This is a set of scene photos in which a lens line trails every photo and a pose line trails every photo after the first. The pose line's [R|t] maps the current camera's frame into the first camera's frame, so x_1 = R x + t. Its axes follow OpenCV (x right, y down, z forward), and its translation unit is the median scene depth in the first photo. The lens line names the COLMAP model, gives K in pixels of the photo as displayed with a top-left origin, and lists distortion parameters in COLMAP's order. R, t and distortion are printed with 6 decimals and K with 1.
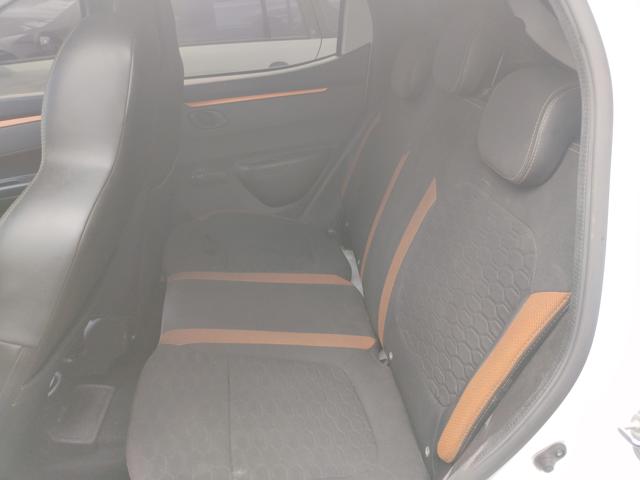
lens RADIAL K [[532.3, 0, 319.4], [0, 532.3, 236.1], [0, 0, 1]] dist [0.063530, -0.084899]
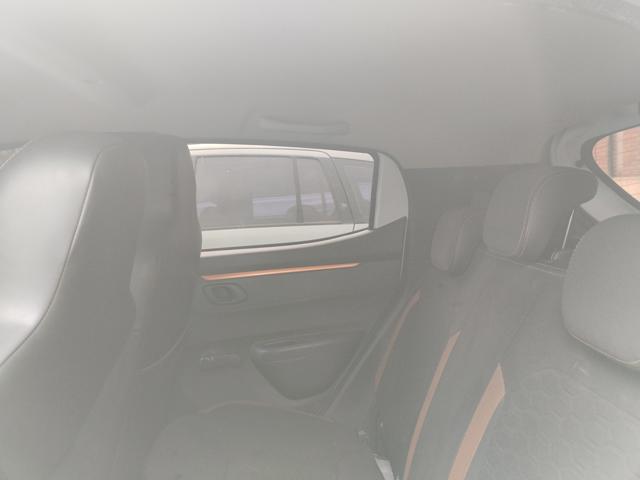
lens RADIAL K [[532.3, 0, 319.4], [0, 532.3, 236.1], [0, 0, 1]] dist [0.063530, -0.084899]
pose [[0.997862, 0.016104, -0.063335, 0.004983], [-0.037266, 0.936364, -0.349048, -0.003039], [0.053683, 0.350662, 0.934962, 0.142219]]
